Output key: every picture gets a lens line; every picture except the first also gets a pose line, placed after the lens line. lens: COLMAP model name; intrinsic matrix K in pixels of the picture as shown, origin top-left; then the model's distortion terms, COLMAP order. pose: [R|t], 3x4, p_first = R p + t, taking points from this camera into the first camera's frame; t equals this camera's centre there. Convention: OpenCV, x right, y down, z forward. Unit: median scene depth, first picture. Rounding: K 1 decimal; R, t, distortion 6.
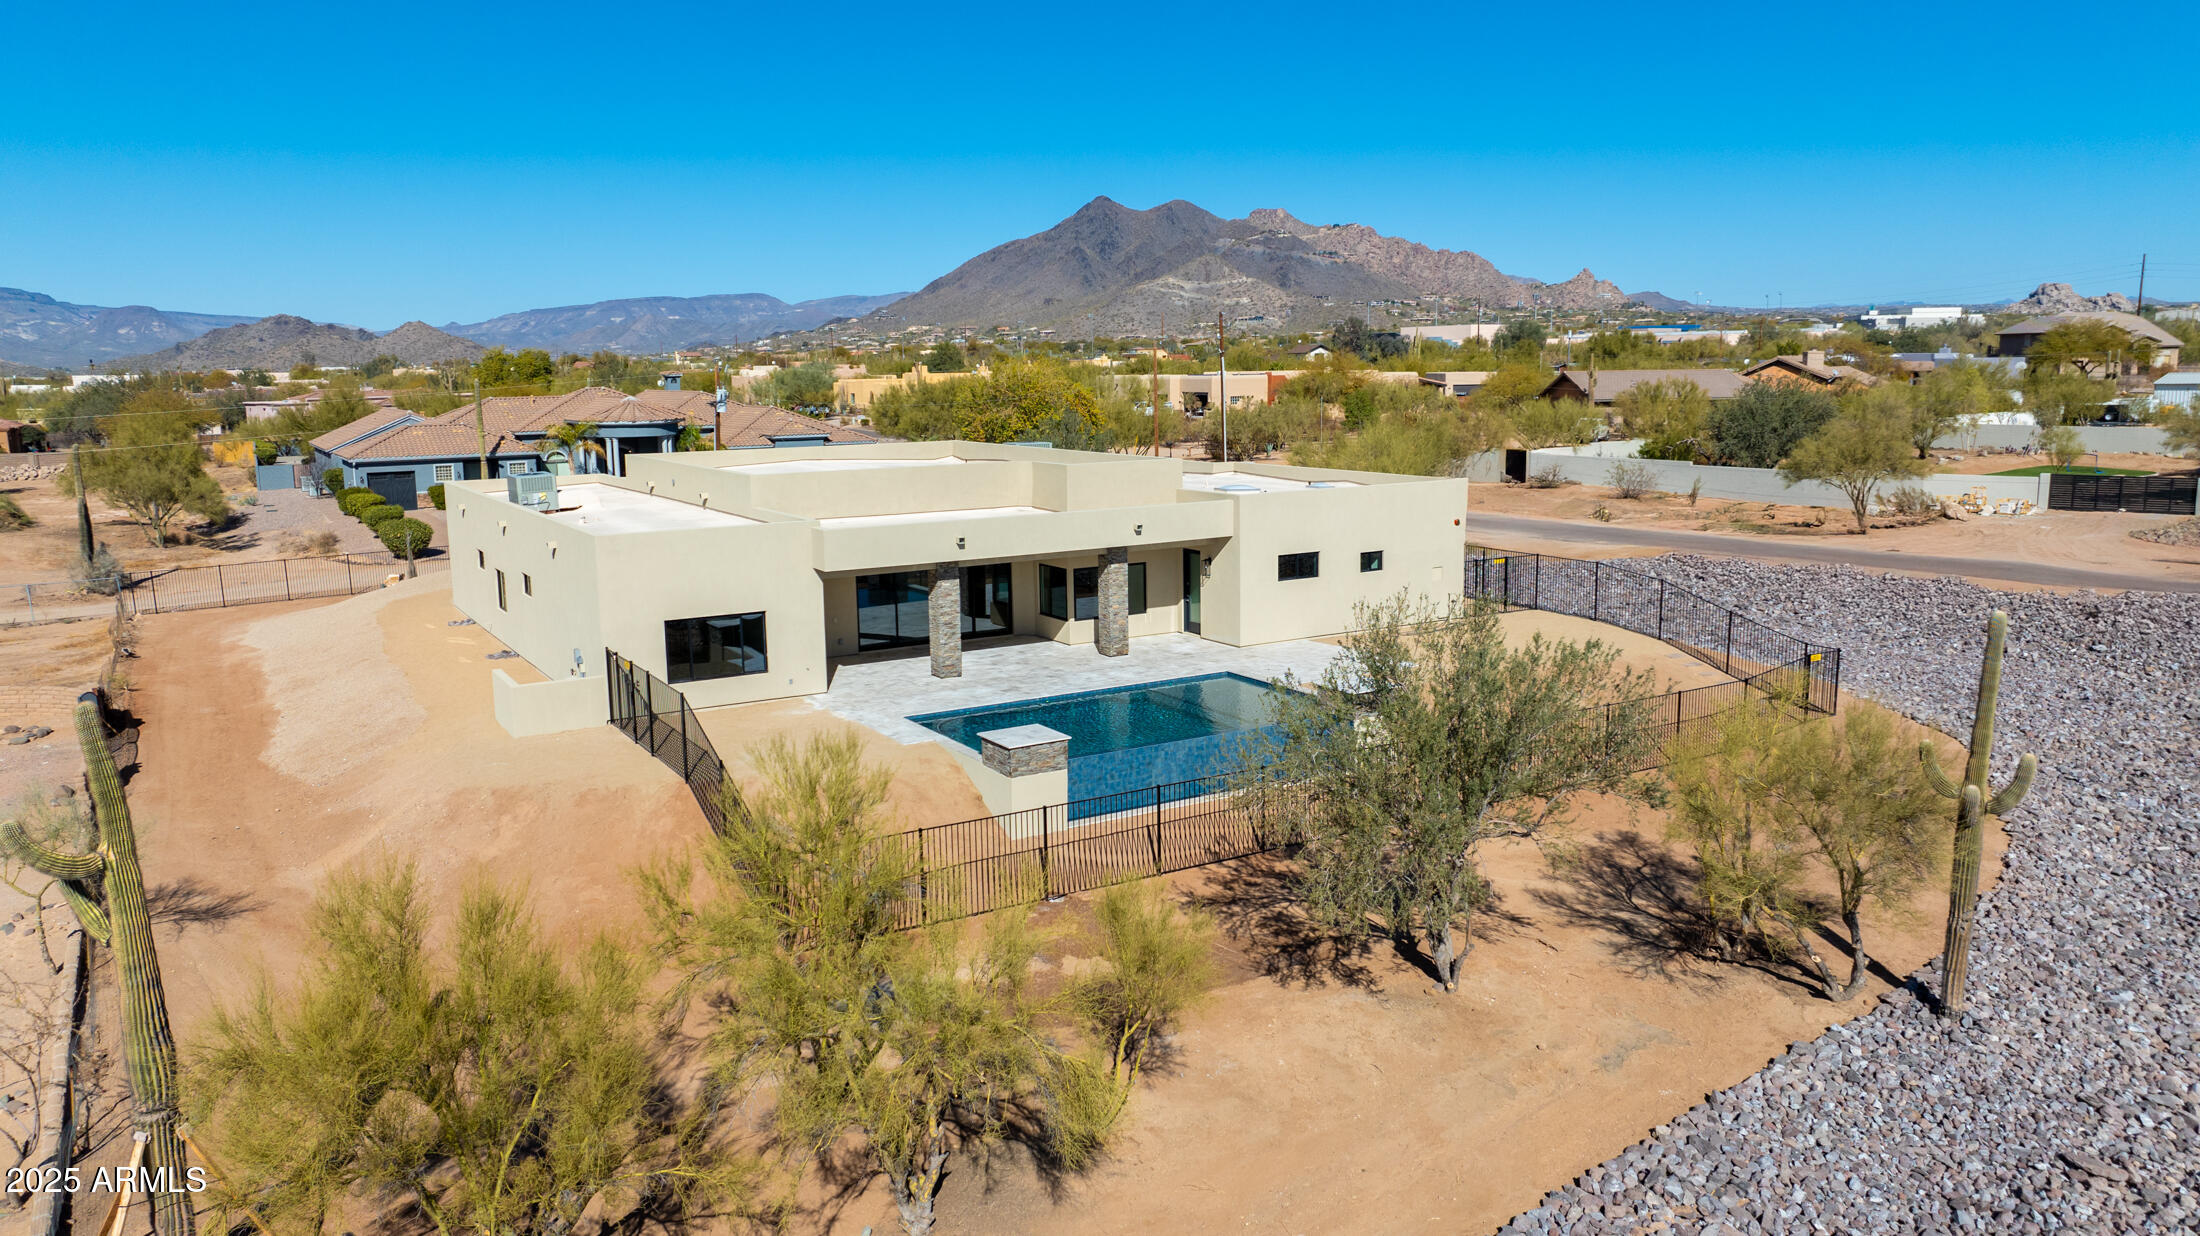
lens RADIAL K [[1551.3, 0, 1105.3], [0, 1551.3, 612.5], [0, 0, 1]] dist [-0.019319, 0.001470]
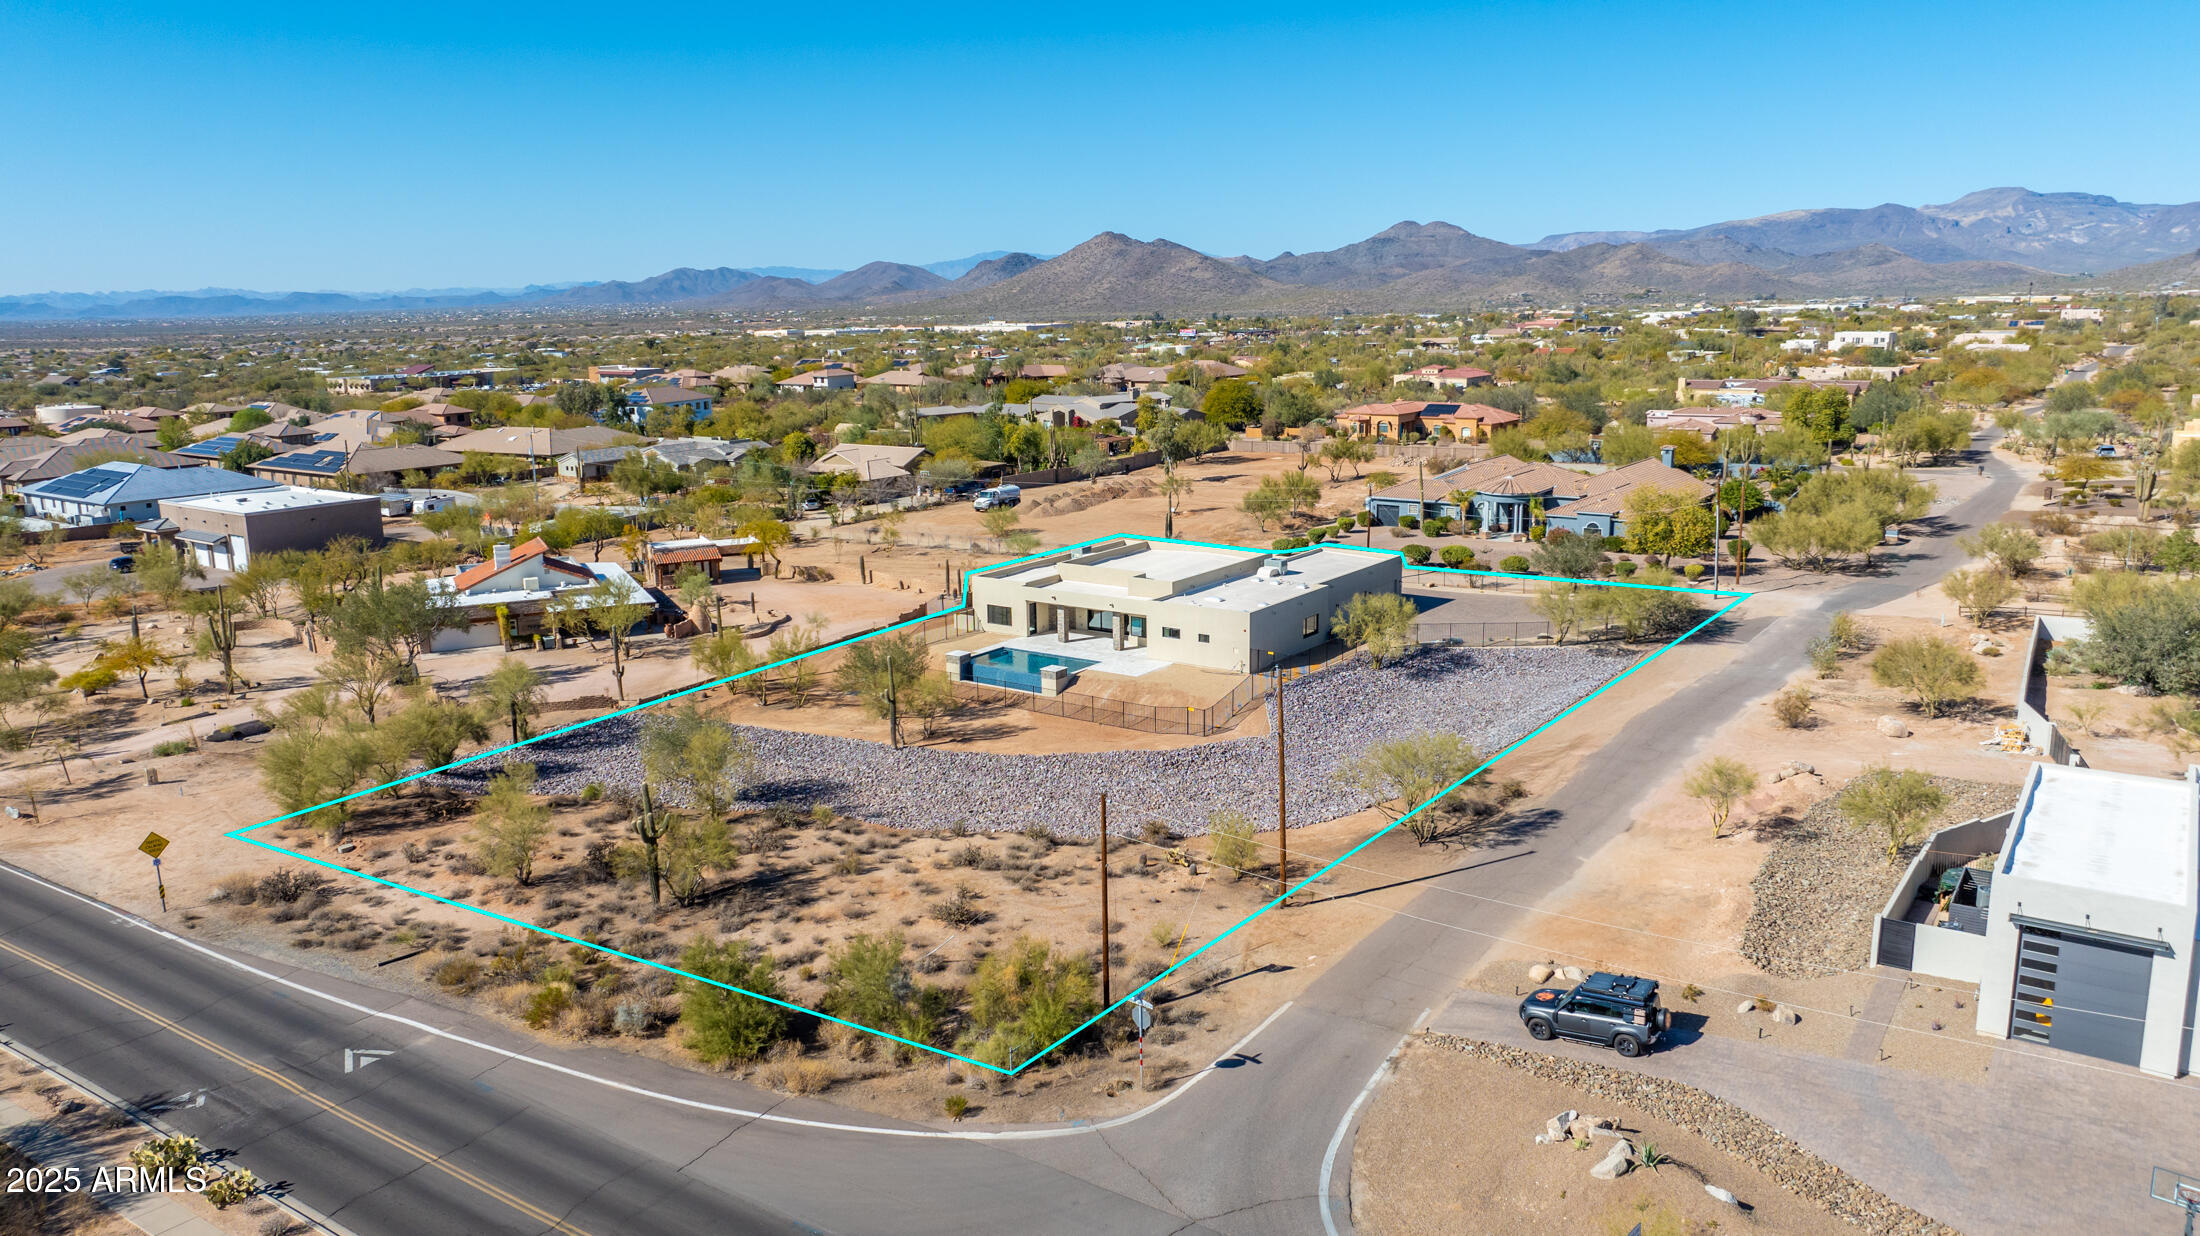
lens RADIAL K [[1547.6, 0, 1106.9], [0, 1547.6, 617.5], [0, 0, 1]] dist [-0.014078, 0.003190]
pose [[0.400687, 0.197755, -0.894619, 2.396192], [-0.138011, 0.978315, 0.154442, -0.440930], [0.905761, 0.061585, 0.419291, -0.146295]]
